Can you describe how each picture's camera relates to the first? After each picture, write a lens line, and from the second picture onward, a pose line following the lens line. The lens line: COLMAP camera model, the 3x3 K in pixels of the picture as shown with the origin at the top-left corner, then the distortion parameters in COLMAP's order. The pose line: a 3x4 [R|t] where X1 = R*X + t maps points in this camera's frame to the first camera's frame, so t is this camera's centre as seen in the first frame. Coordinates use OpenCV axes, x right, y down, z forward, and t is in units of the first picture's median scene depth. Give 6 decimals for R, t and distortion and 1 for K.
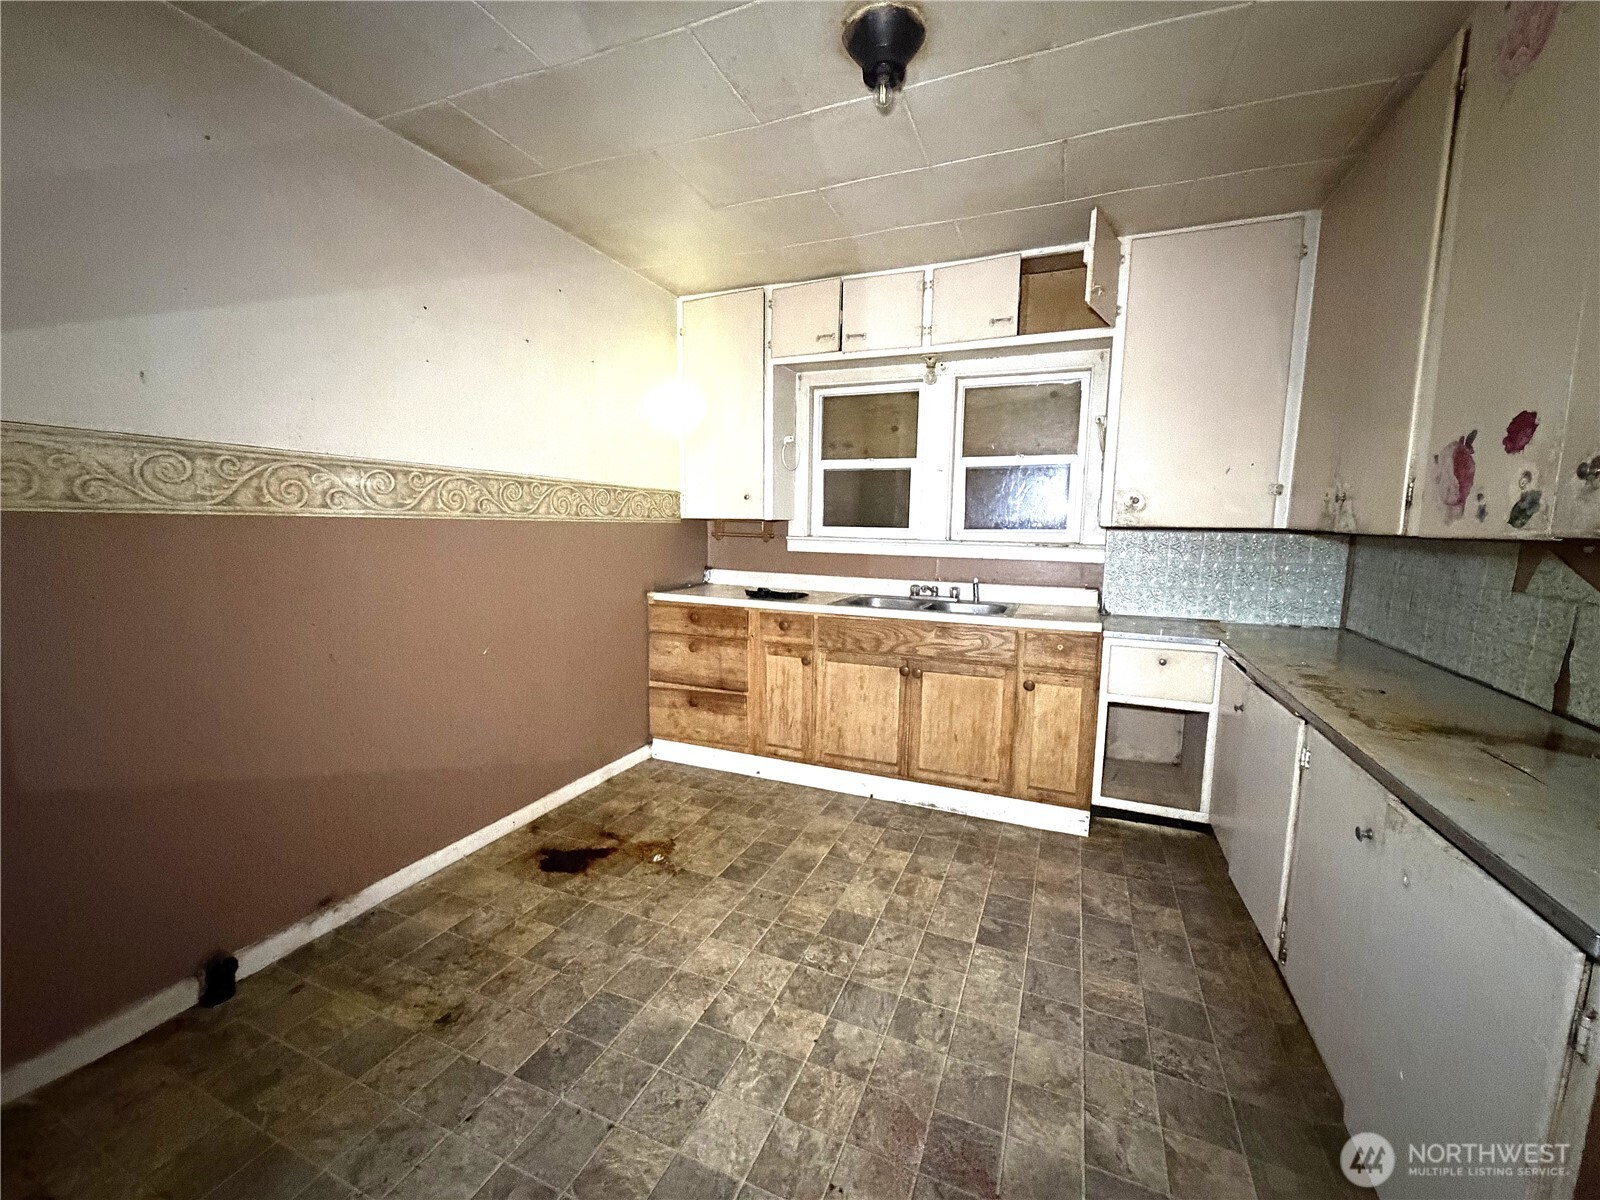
lens RADIAL K [[639.8, 0, 799.8], [0, 639.8, 600.4], [0, 0, 1]] dist [0.001399, 0.000256]
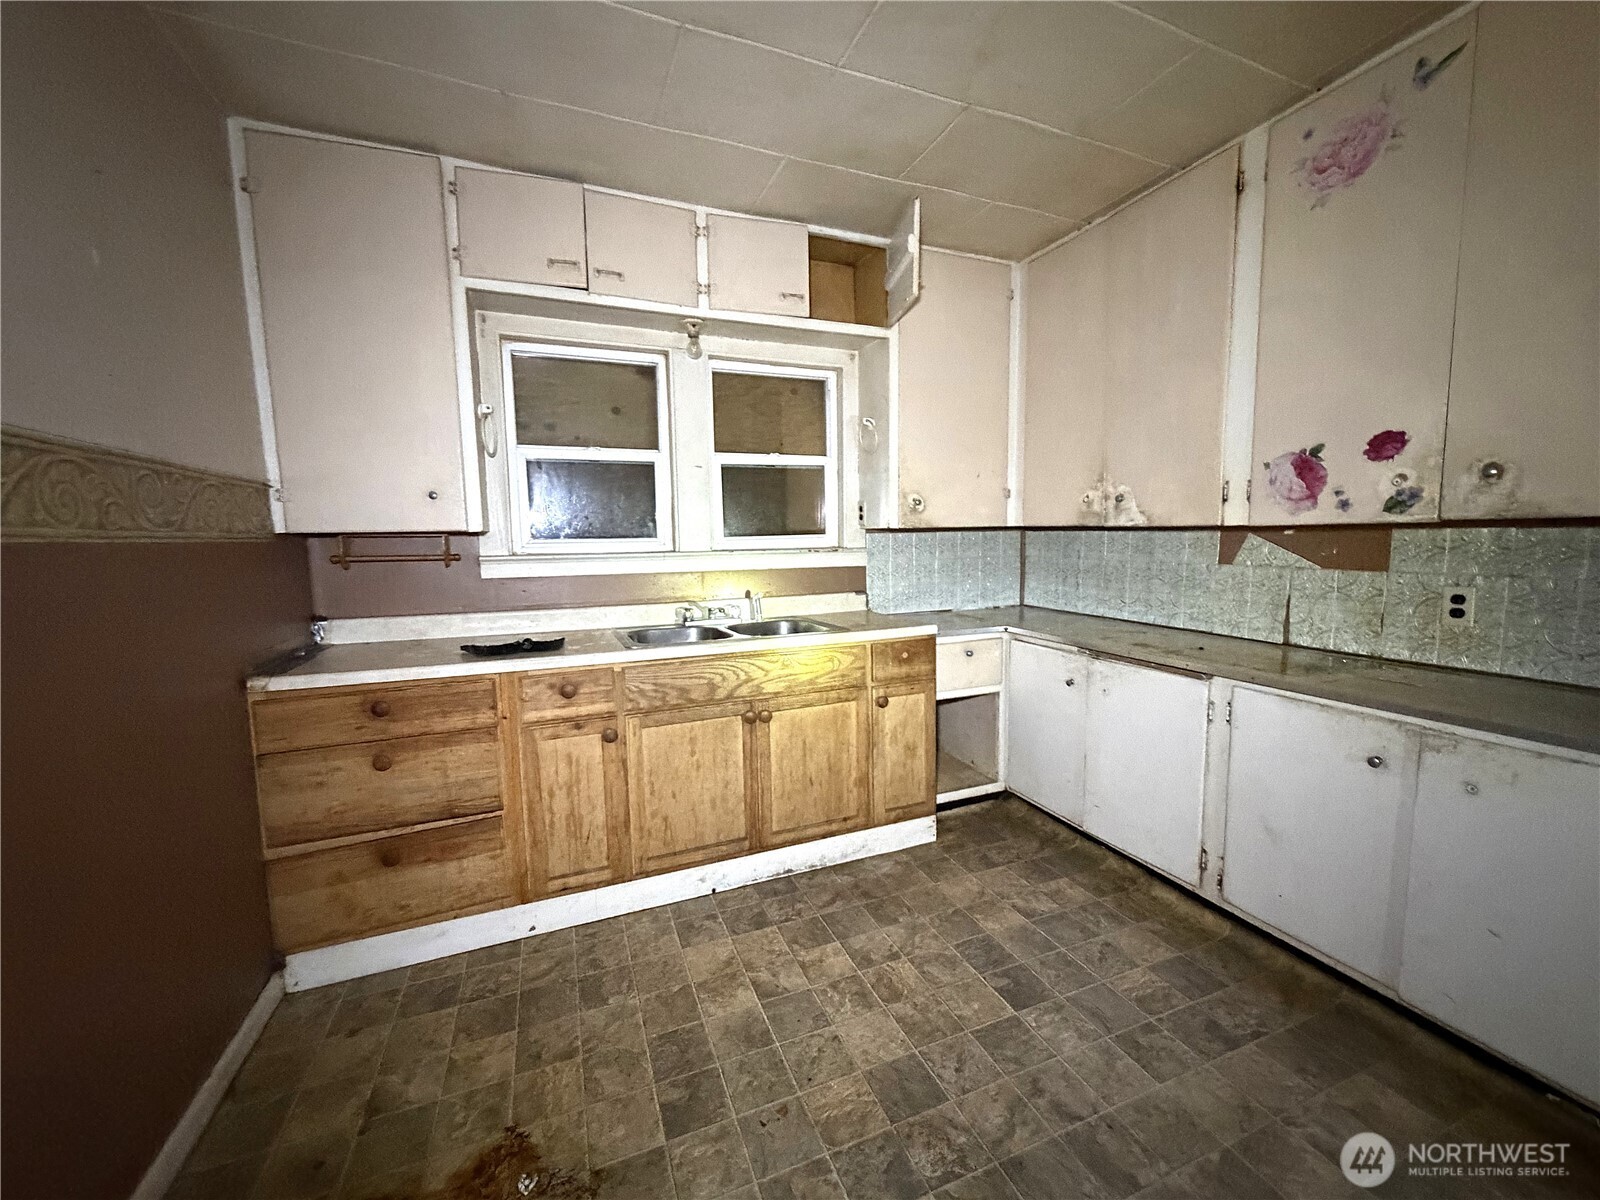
lens RADIAL K [[639.8, 0, 803.4], [0, 639.8, 600.8], [0, 0, 1]] dist [0.001399, 0.000256]
pose [[0.705117, -0.099669, 0.702051, -0.331989], [0.112644, 0.993244, 0.027873, -0.046887], [-0.700087, 0.059428, 0.711581, 0.392178]]
